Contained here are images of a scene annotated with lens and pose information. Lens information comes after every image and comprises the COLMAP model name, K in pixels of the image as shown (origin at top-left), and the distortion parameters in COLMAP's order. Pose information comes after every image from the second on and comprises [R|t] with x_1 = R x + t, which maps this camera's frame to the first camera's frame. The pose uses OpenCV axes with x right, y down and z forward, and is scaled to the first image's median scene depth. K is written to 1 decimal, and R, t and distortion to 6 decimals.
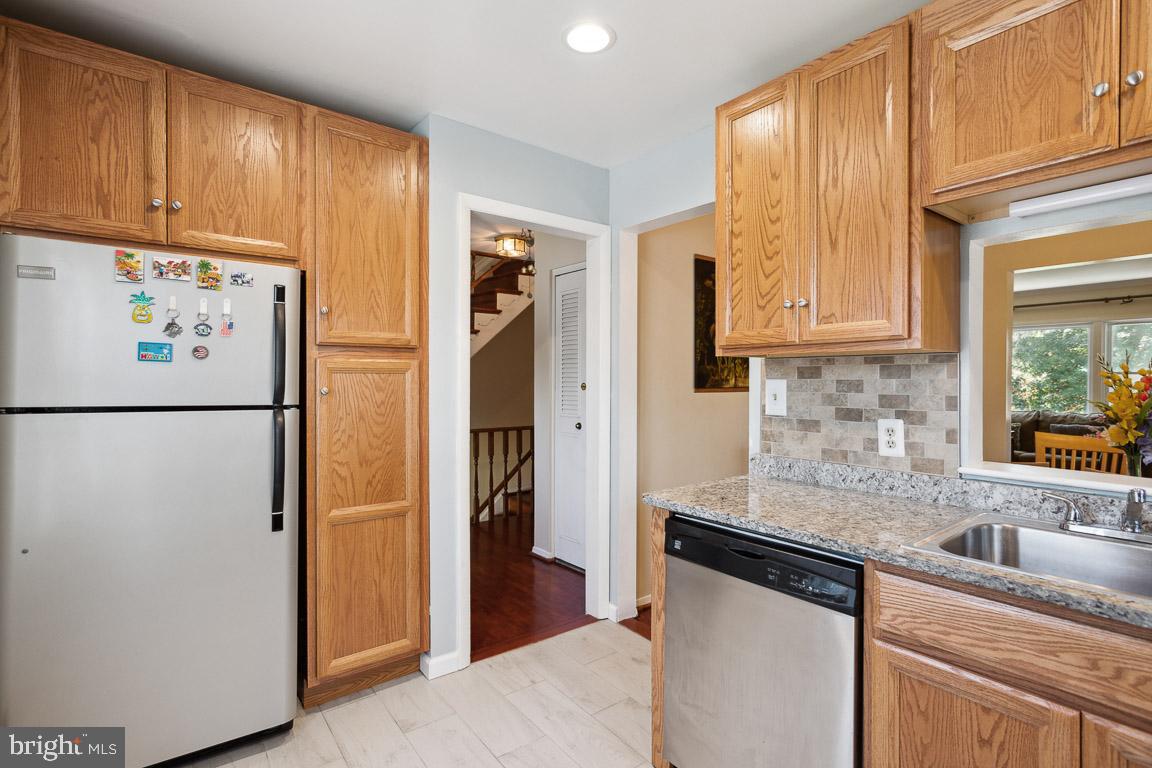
lens RADIAL K [[563.6, 0, 575.4], [0, 563.6, 384.1], [0, 0, 1]] dist [0.001472, 0.000745]
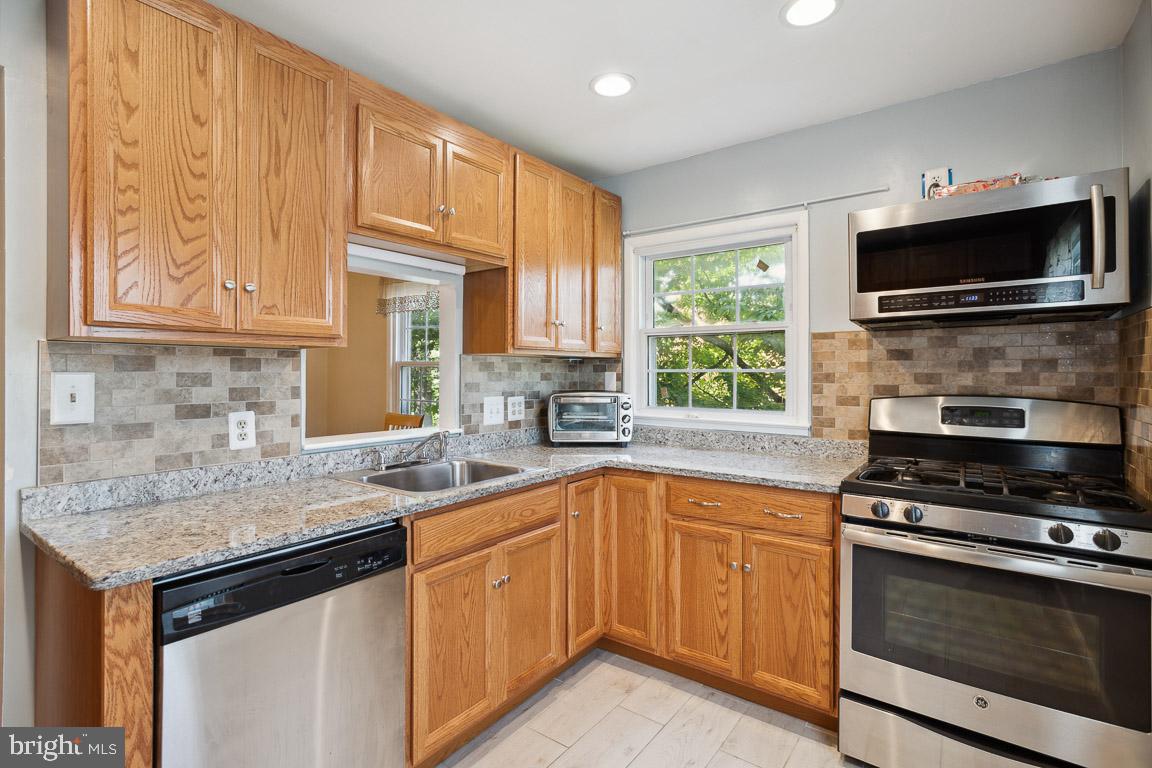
lens RADIAL K [[563.6, 0, 574.2], [0, 563.6, 373.7], [0, 0, 1]] dist [0.001472, 0.000745]
pose [[-0.282681, -0.006580, 0.959192, -0.571517], [0.002924, 0.999966, 0.007722, -0.011582], [-0.959210, 0.004987, -0.282652, 0.714605]]
